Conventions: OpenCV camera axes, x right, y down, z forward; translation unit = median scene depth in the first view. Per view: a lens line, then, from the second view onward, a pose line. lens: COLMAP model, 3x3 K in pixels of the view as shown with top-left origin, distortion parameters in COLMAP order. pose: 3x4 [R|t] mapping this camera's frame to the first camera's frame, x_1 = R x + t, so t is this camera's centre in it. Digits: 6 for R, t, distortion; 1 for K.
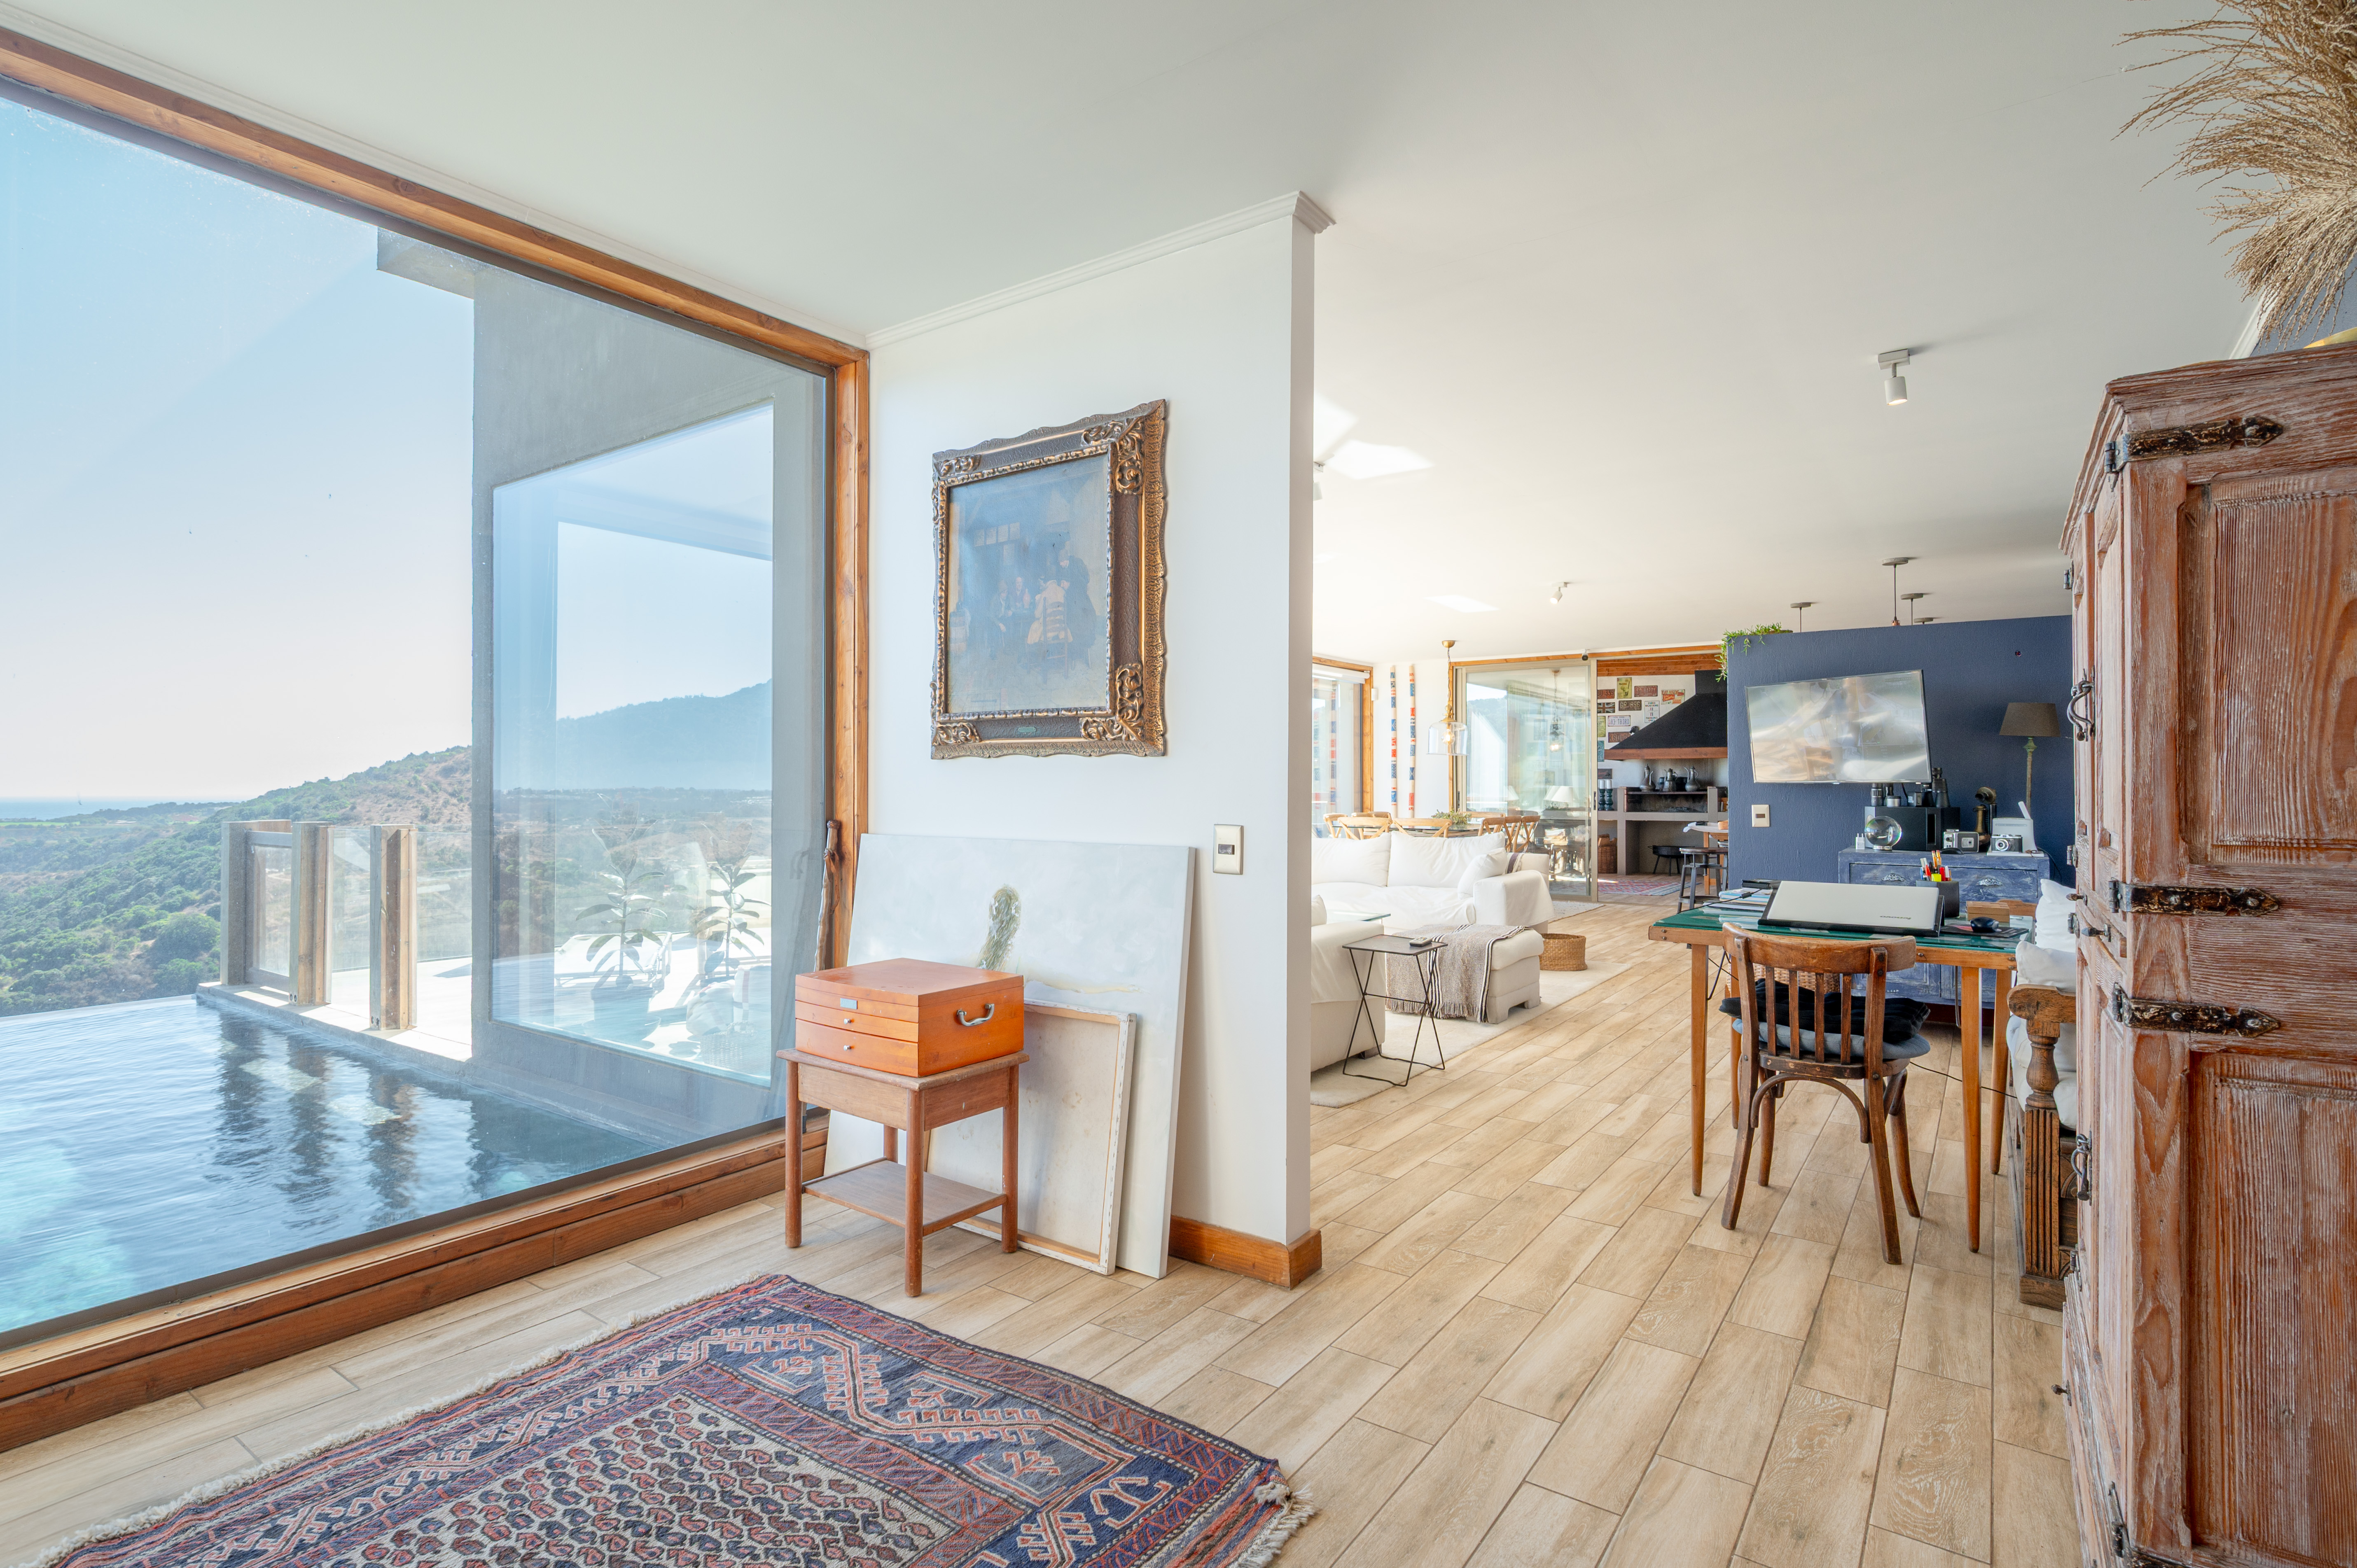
lens RADIAL K [[1155.8, 0, 1185.5], [0, 1155.8, 778.3], [0, 0, 1]] dist [0.001309, -0.001747]
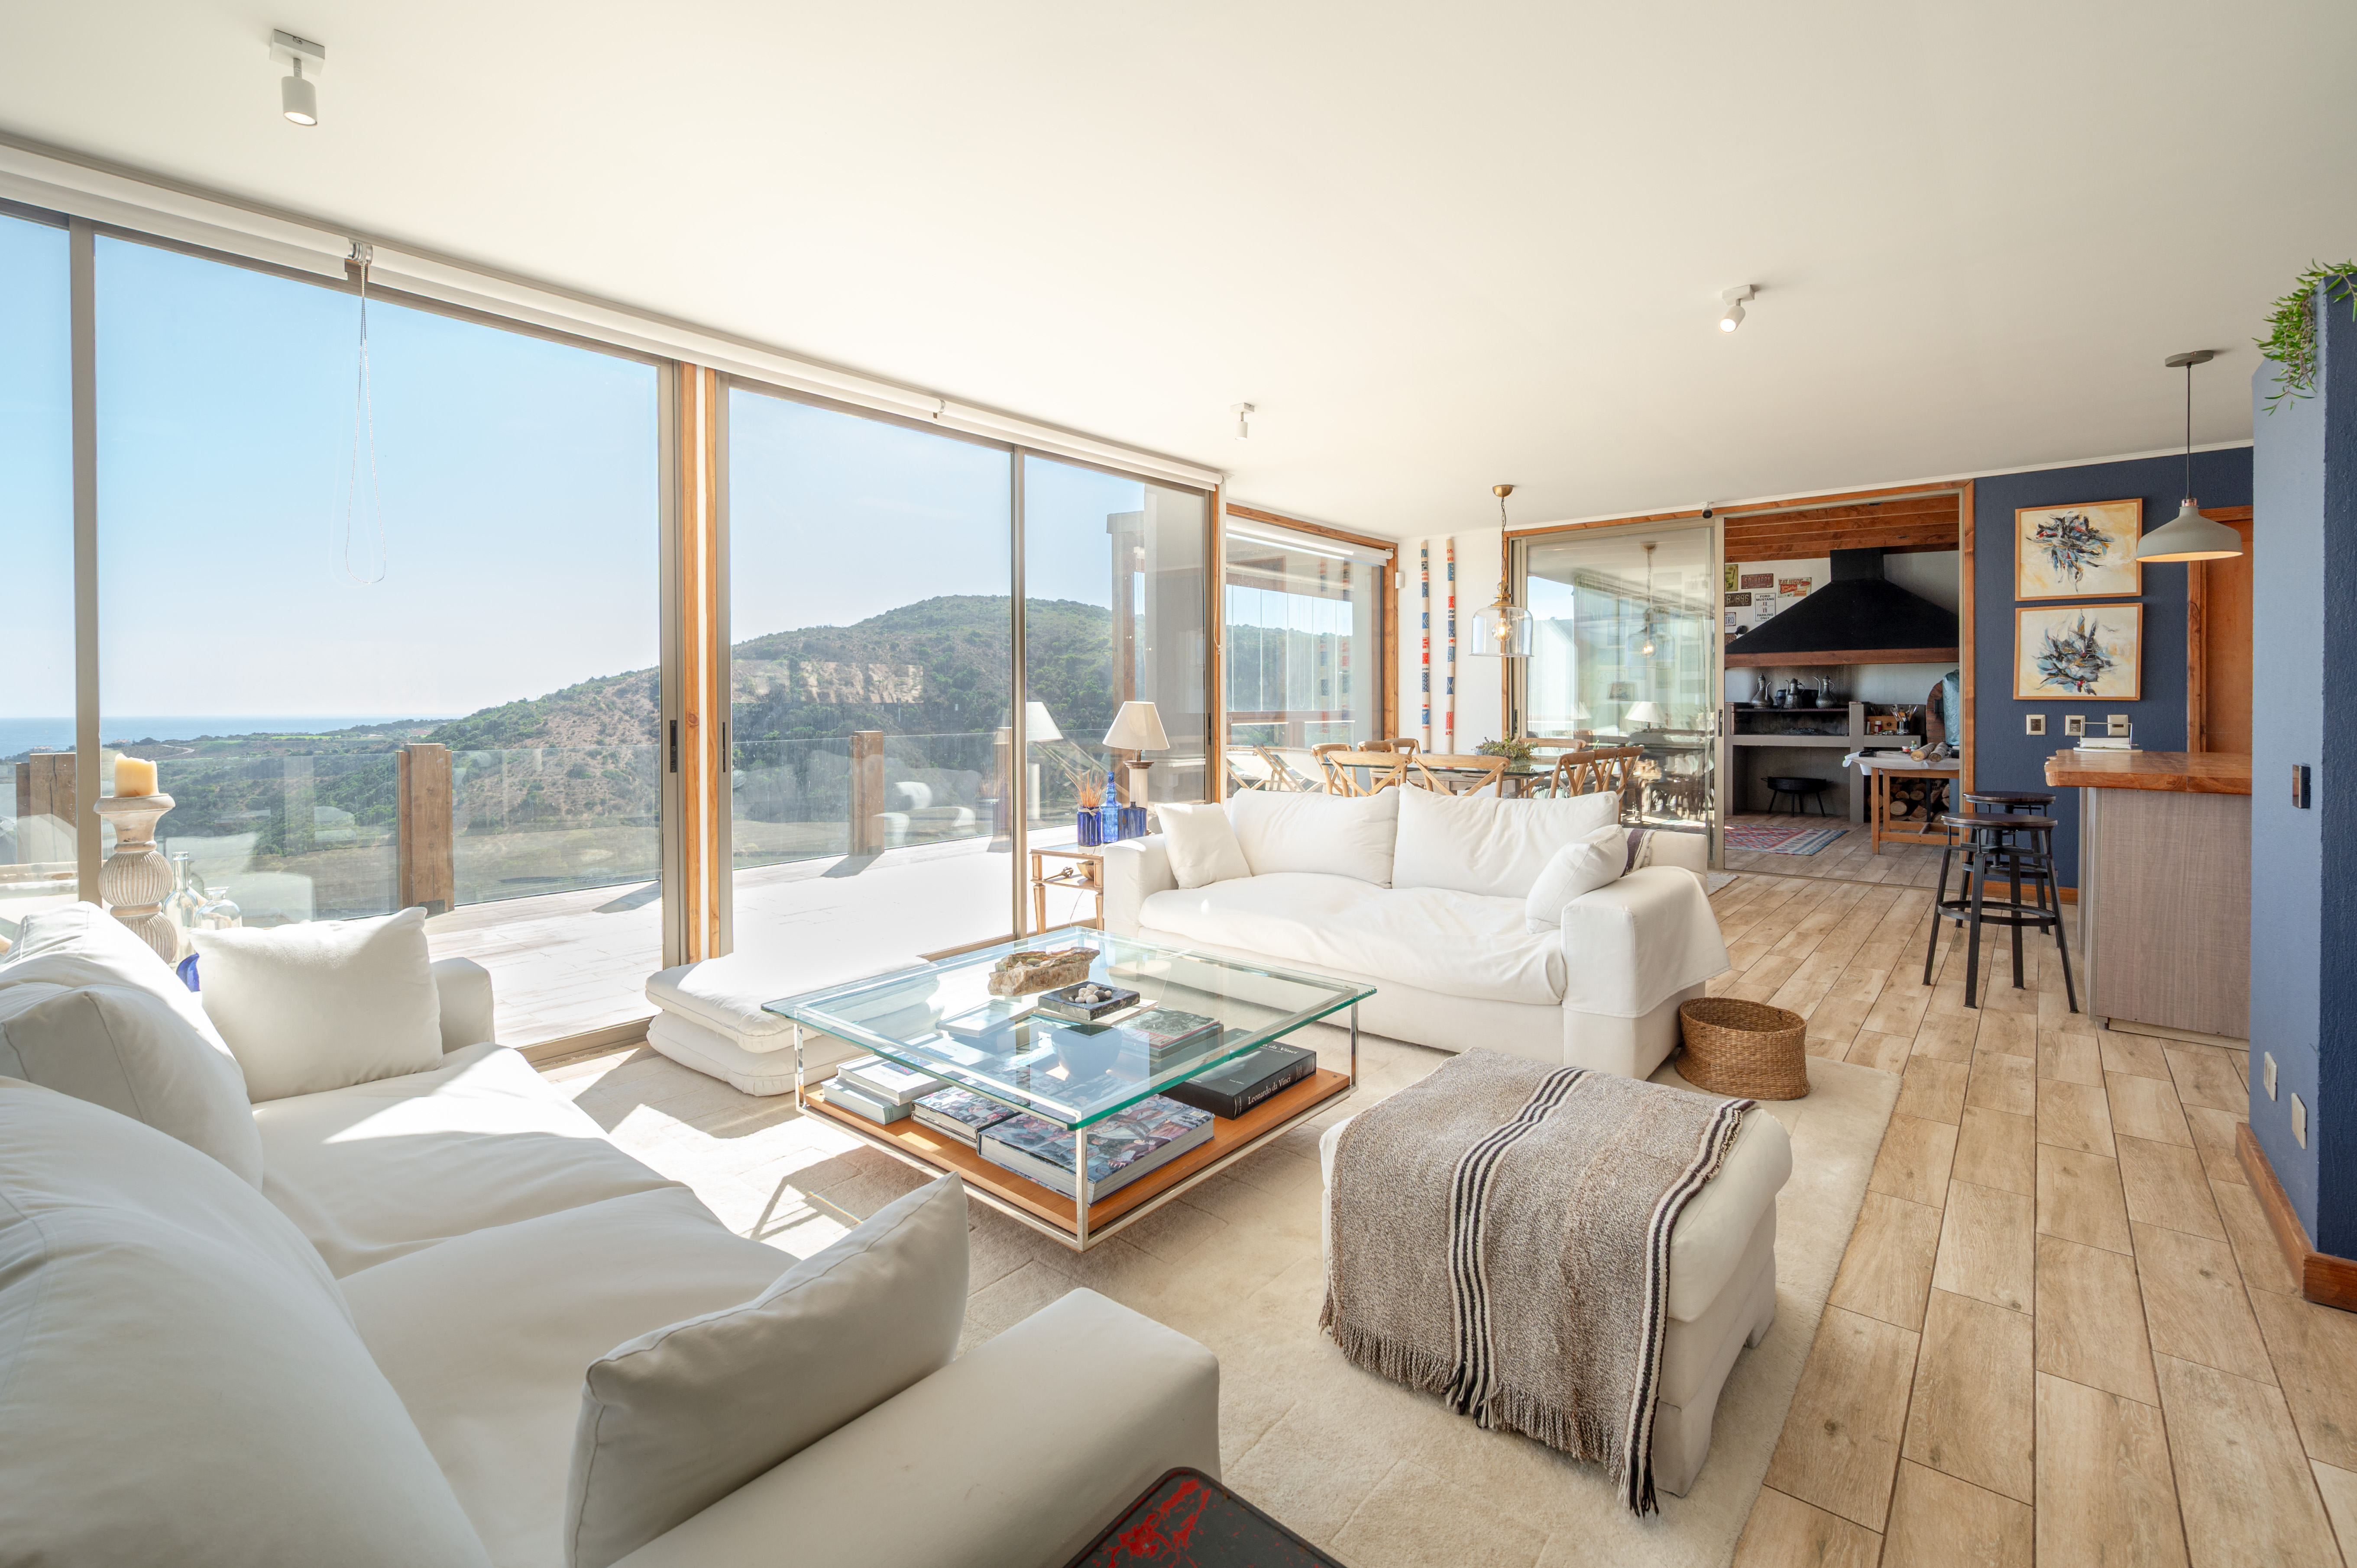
lens RADIAL K [[1031.6, 0, 1159.9], [0, 1031.6, 715.2], [0, 0, 1]] dist [-0.004232, -0.000097]
pose [[0.995918, -0.001385, -0.090251, 0.056679], [0.003004, 0.999837, 0.017809, 0.002894], [0.090212, -0.018008, 0.995760, 0.271296]]
